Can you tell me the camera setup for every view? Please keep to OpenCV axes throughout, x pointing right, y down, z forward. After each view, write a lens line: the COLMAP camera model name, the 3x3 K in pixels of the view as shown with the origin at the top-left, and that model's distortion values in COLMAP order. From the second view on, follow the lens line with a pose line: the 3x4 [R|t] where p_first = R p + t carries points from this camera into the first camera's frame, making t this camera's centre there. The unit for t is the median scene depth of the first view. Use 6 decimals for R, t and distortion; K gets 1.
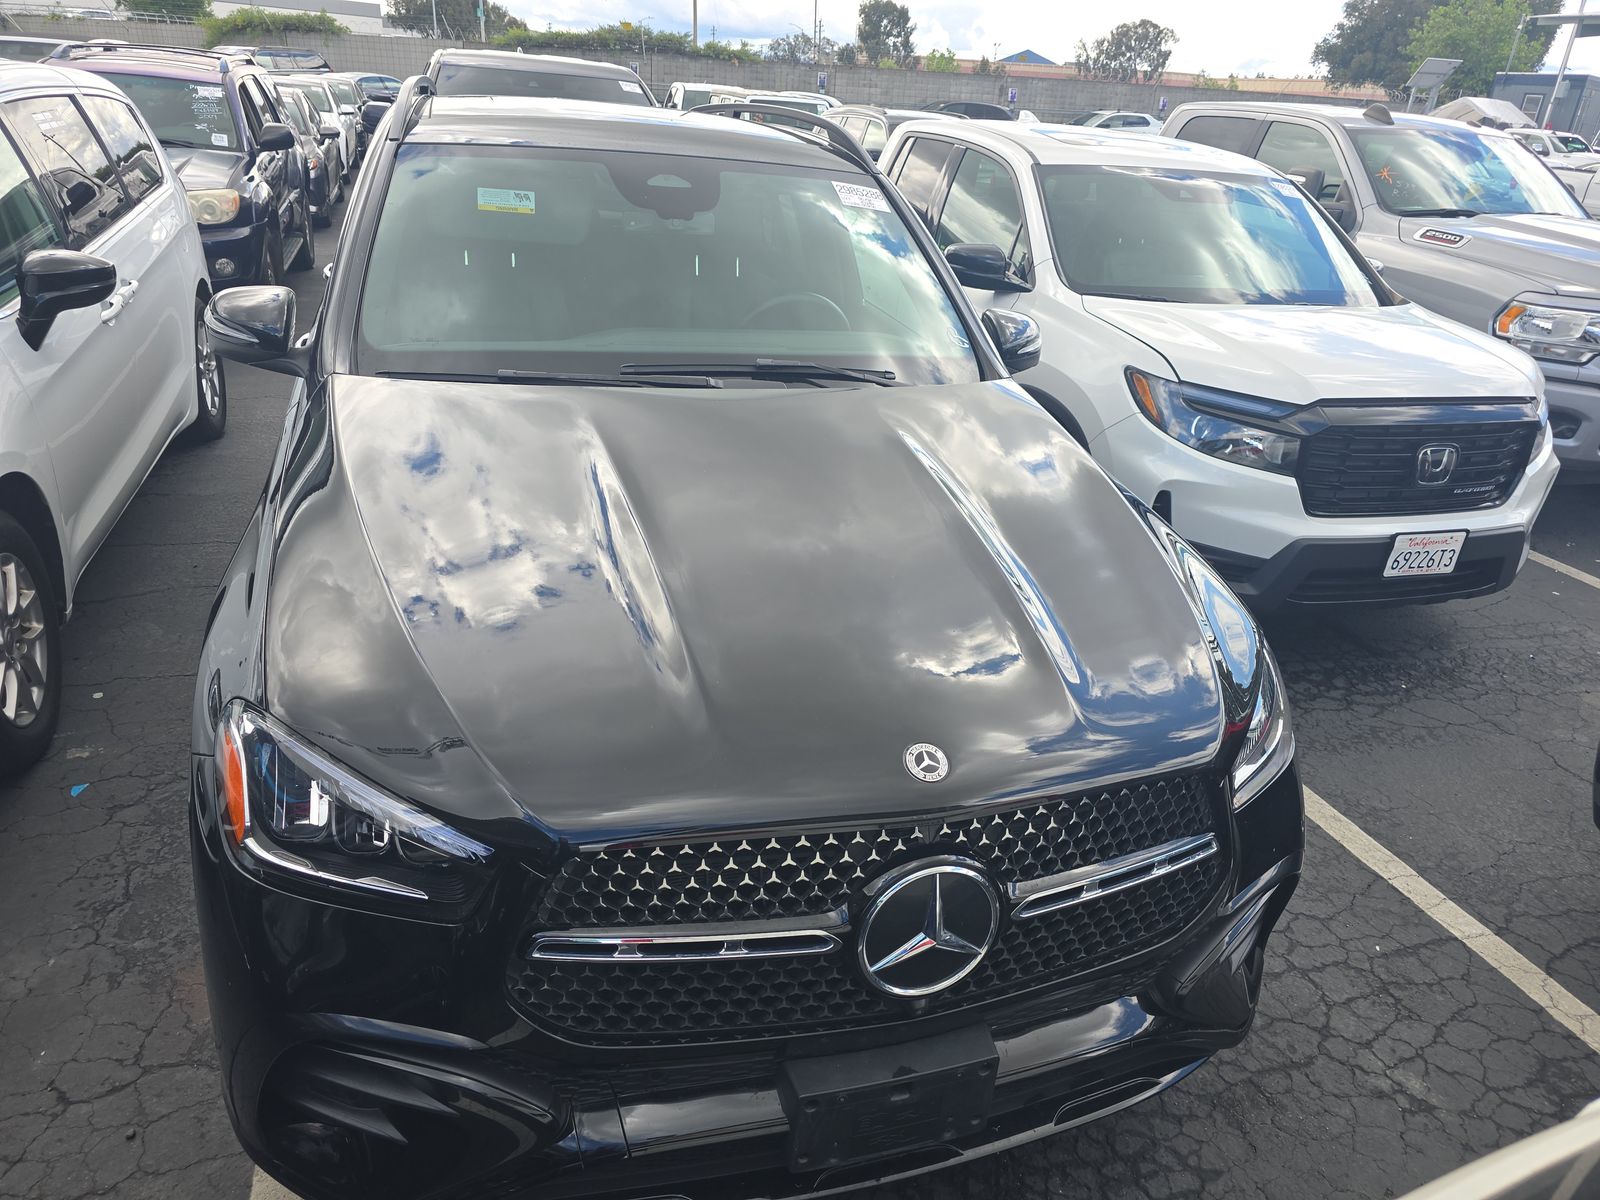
lens RADIAL K [[1073.8, 0, 834.9], [0, 1073.8, 592.3], [0, 0, 1]] dist [0.028918, -0.020019]
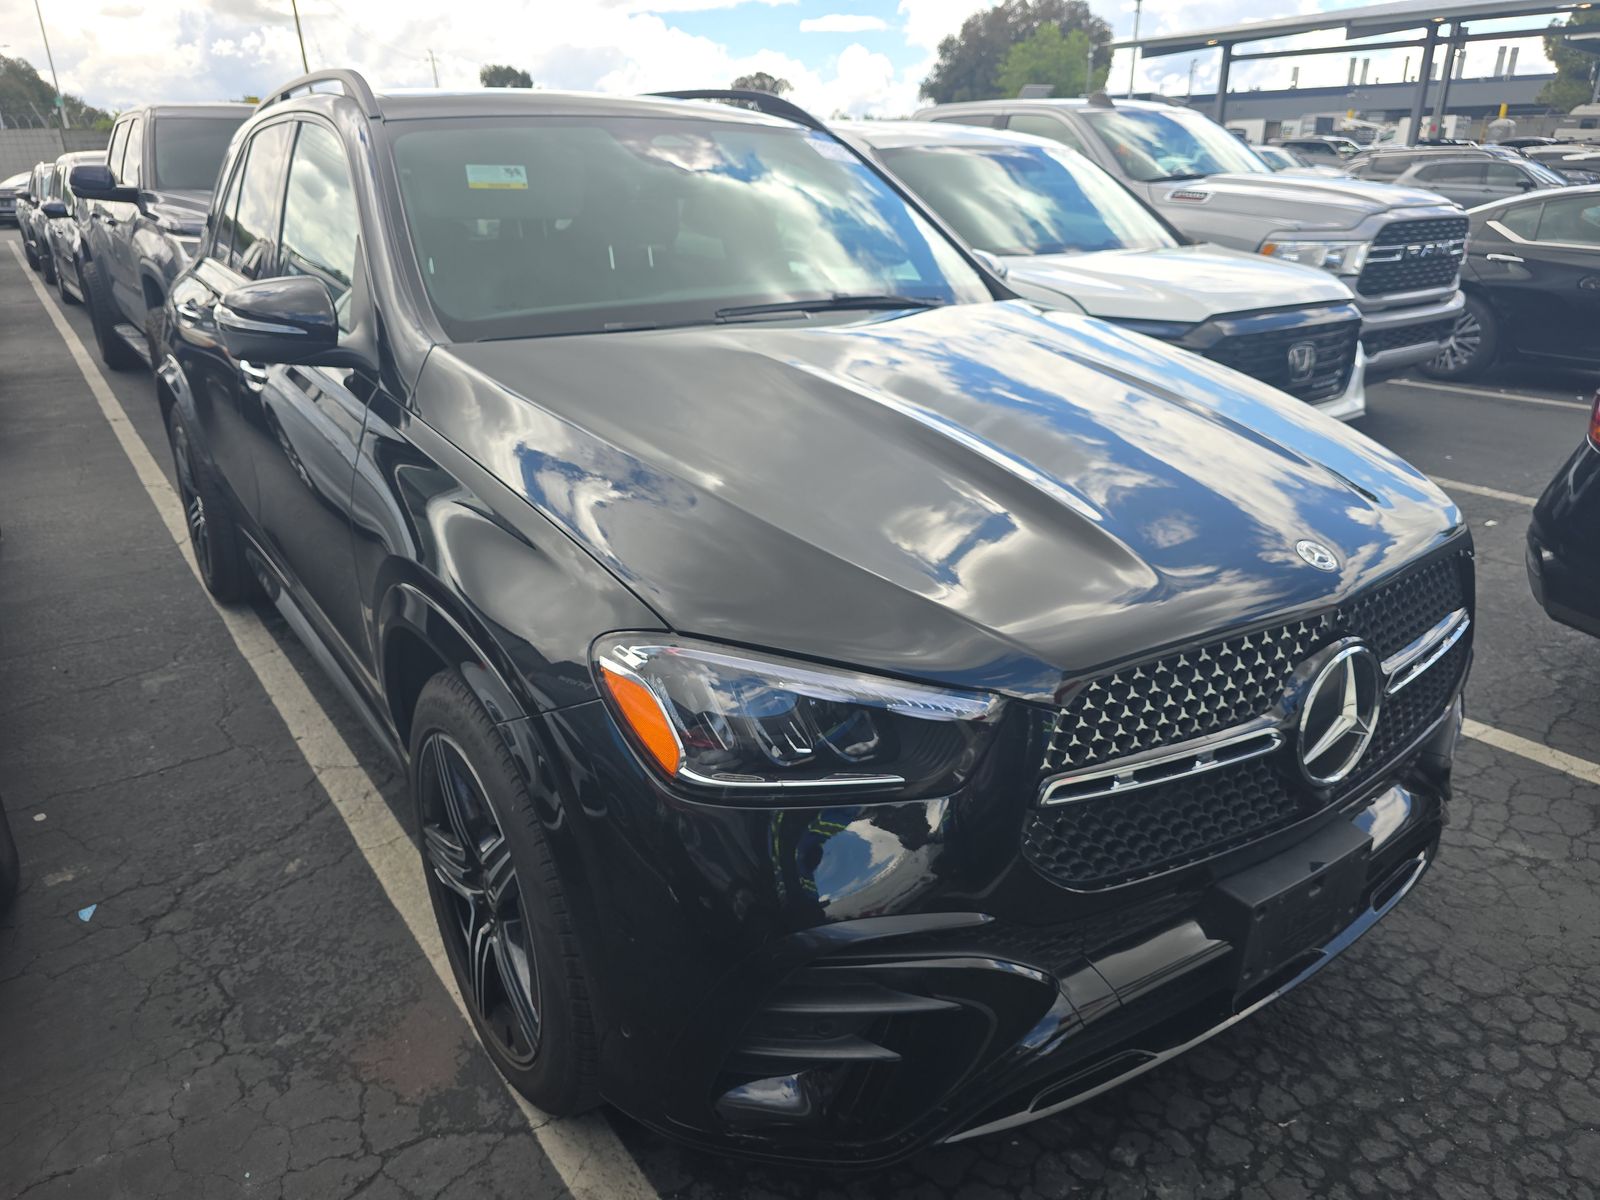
lens RADIAL K [[1073.8, 0, 803.8], [0, 1073.8, 601.6], [0, 0, 1]] dist [0.028918, -0.020019]
pose [[0.954149, -0.177306, 0.241169, -0.347431], [0.186988, 0.982203, -0.017680, 0.067625], [-0.233743, 0.061965, 0.970322, 0.049452]]
